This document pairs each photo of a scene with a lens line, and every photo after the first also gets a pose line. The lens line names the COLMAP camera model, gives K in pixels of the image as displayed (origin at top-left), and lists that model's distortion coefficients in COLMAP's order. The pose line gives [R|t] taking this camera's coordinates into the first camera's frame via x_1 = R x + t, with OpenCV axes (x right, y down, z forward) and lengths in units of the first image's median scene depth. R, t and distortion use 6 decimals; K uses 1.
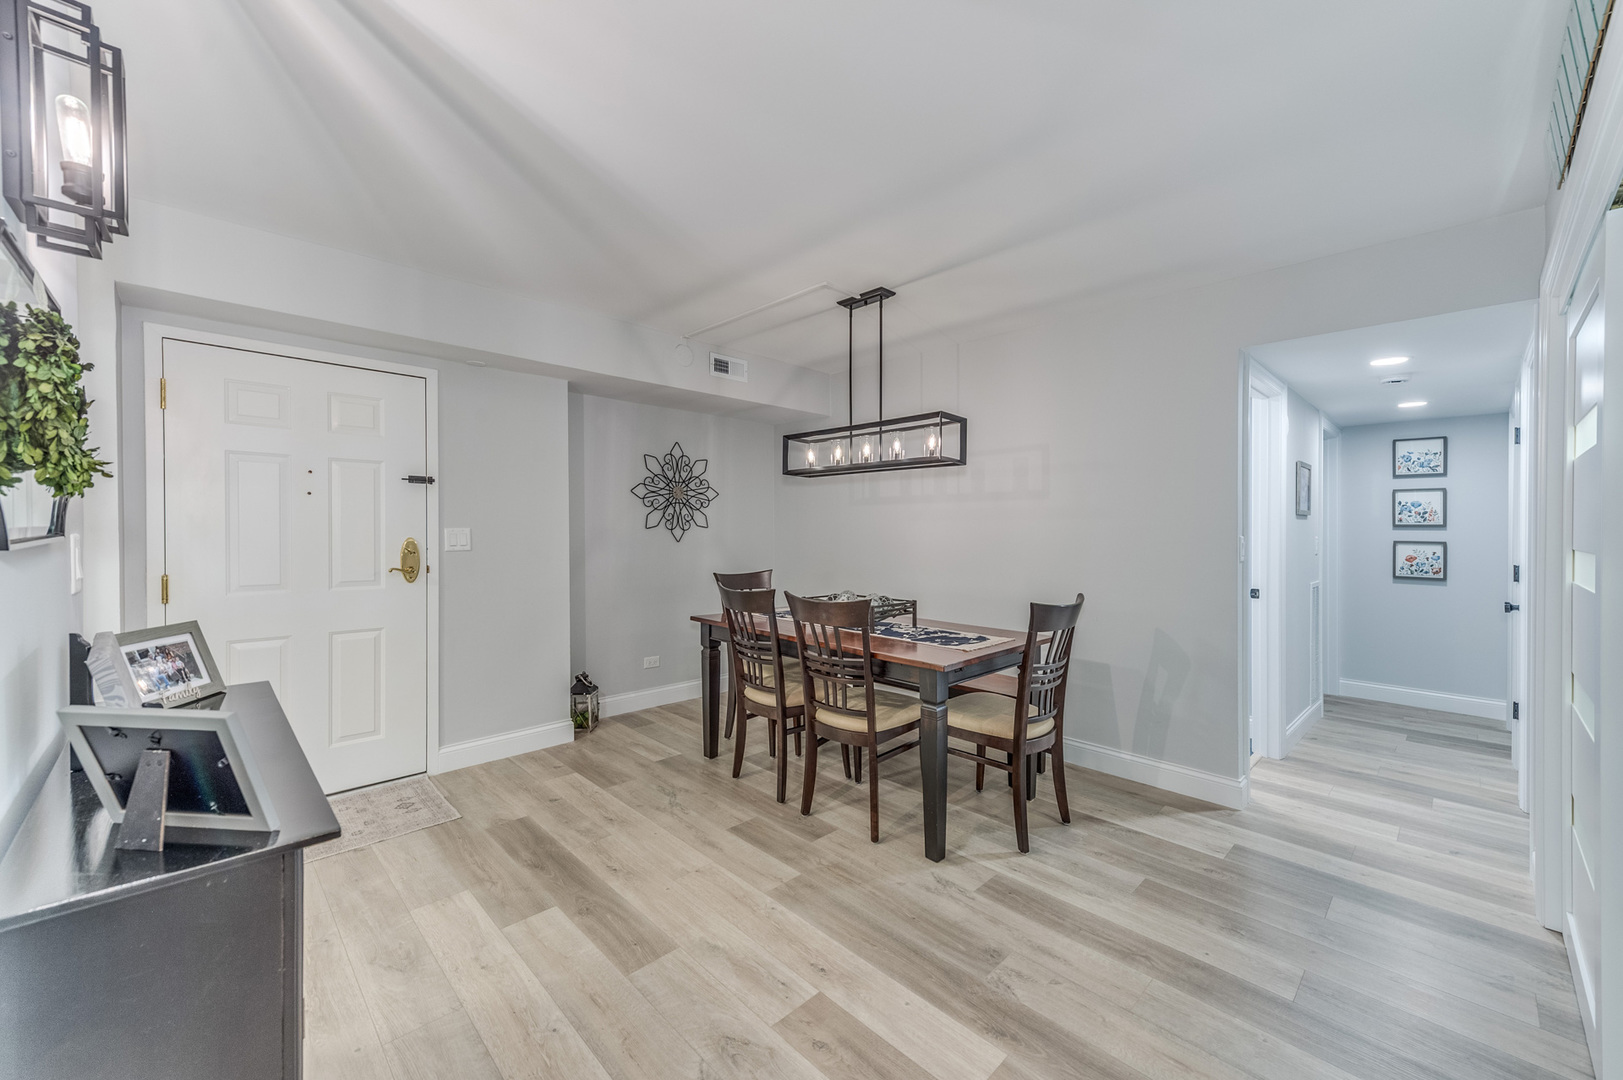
lens RADIAL K [[633.2, 0, 814.1], [0, 633.2, 532.0], [0, 0, 1]] dist [0.020240, -0.003902]
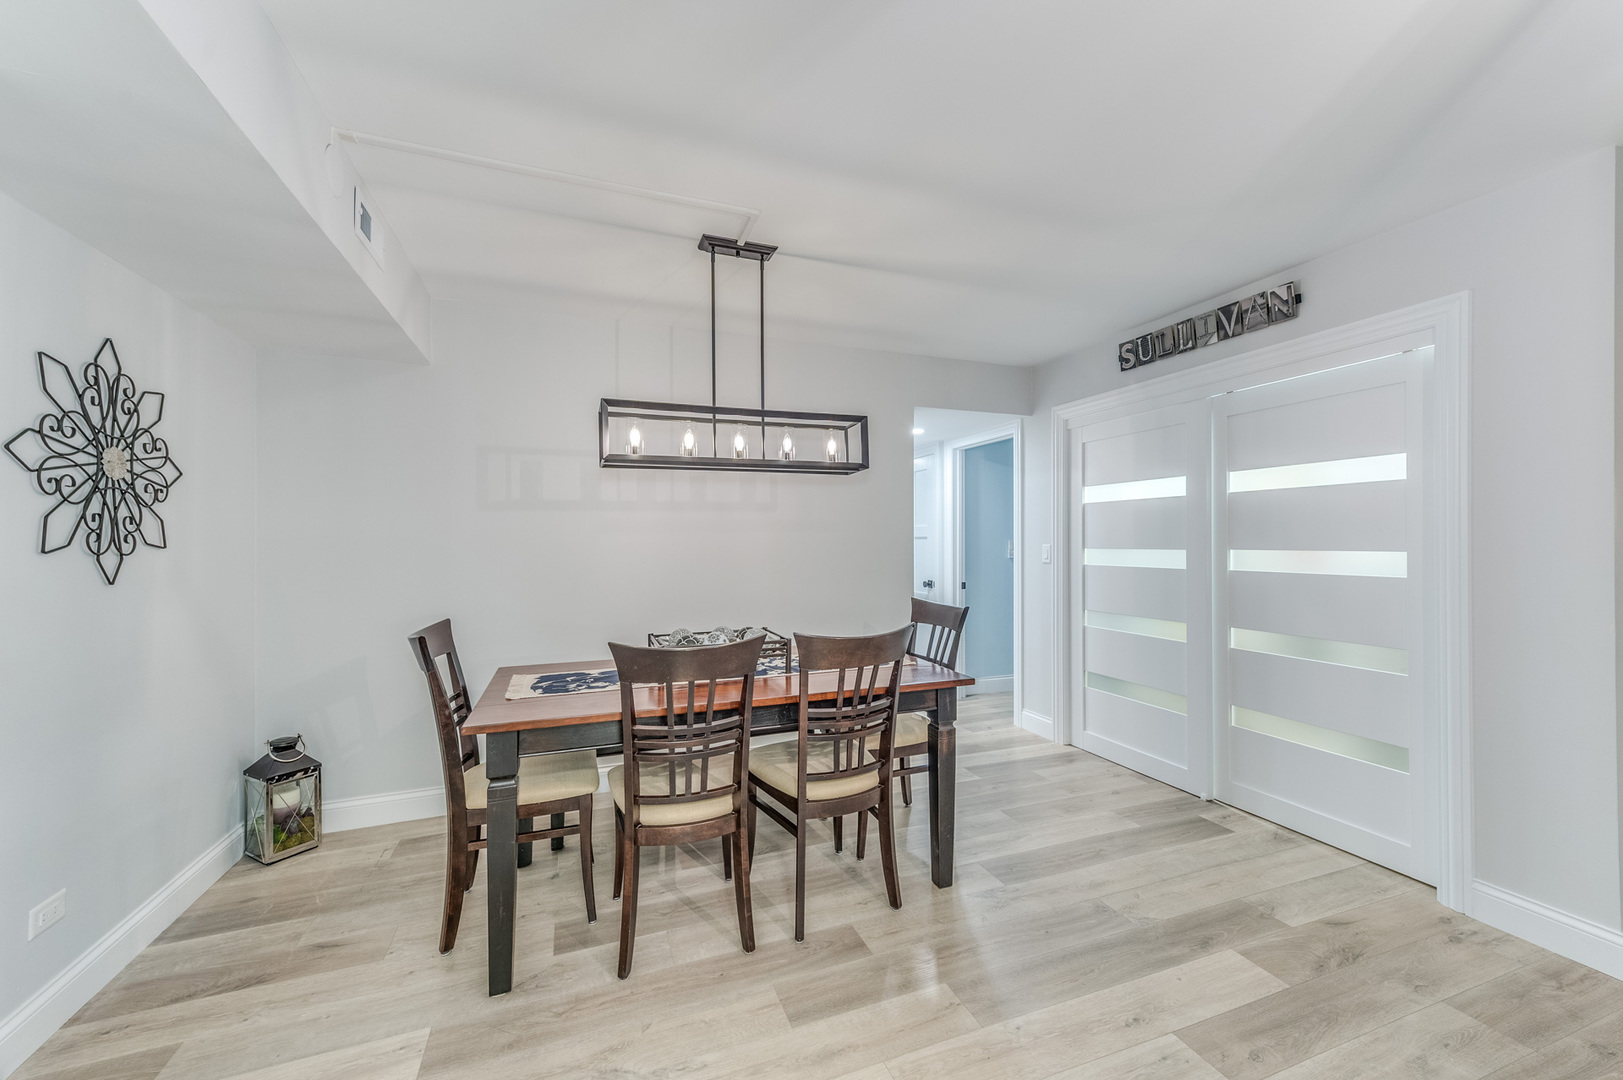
lens RADIAL K [[633.2, 0, 814.1], [0, 633.2, 532.0], [0, 0, 1]] dist [0.020240, -0.003902]
pose [[0.397034, 0.001343, 0.917803, -0.594635], [0.014550, 0.999864, -0.007758, -0.011783], [-0.917688, 0.016434, 0.396961, 0.606865]]
